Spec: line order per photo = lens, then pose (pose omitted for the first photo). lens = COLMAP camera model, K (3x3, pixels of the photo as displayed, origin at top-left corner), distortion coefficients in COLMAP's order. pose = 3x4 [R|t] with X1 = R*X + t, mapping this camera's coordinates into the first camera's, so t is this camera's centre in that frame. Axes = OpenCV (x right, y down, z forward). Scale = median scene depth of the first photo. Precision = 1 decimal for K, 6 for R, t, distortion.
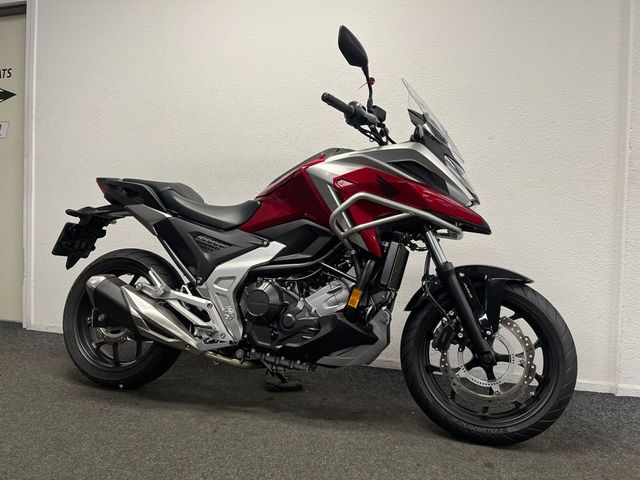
lens RADIAL K [[488.5, 0, 320.1], [0, 488.5, 231.6], [0, 0, 1]] dist [0.033340, -0.000442]
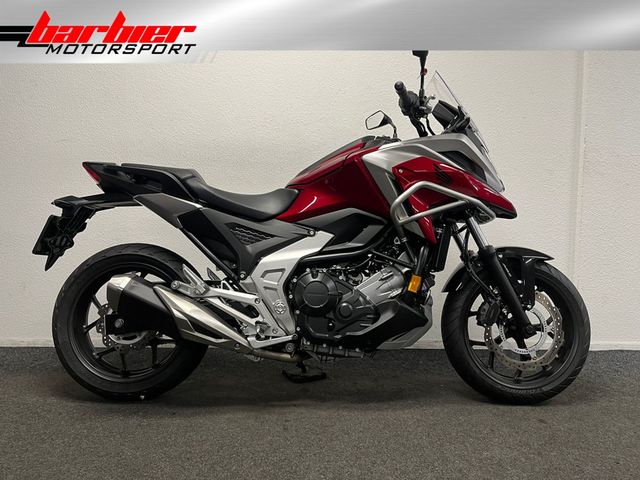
lens RADIAL K [[487.8, 0, 320.0], [0, 487.8, 240.0], [0, 0, 1]] dist [0.036381, -0.001377]
pose [[0.953477, -0.034975, 0.299429, -0.405596], [0.020111, 0.998414, 0.052580, -0.013660], [-0.300793, -0.044113, 0.952669, 0.073226]]
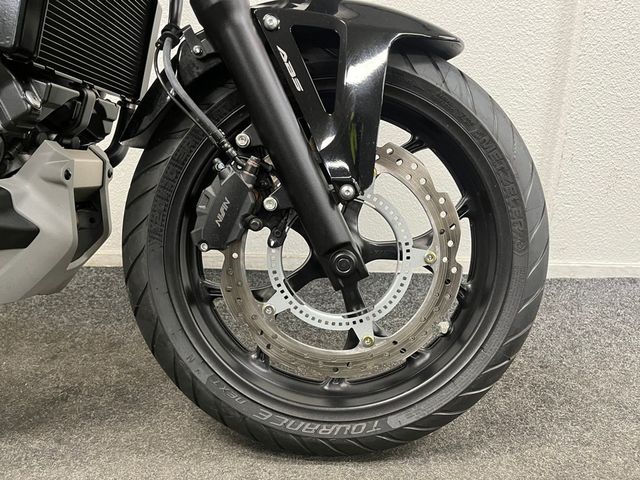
lens RADIAL K [[488.5, 0, 320.1], [0, 488.5, 231.6], [0, 0, 1]] dist [0.033340, -0.000442]
pose [[0.962654, -0.083254, 0.257615, 0.213730], [0.014158, 0.965722, 0.259191, 0.132285], [-0.270363, -0.245864, 0.930835, 0.619750]]
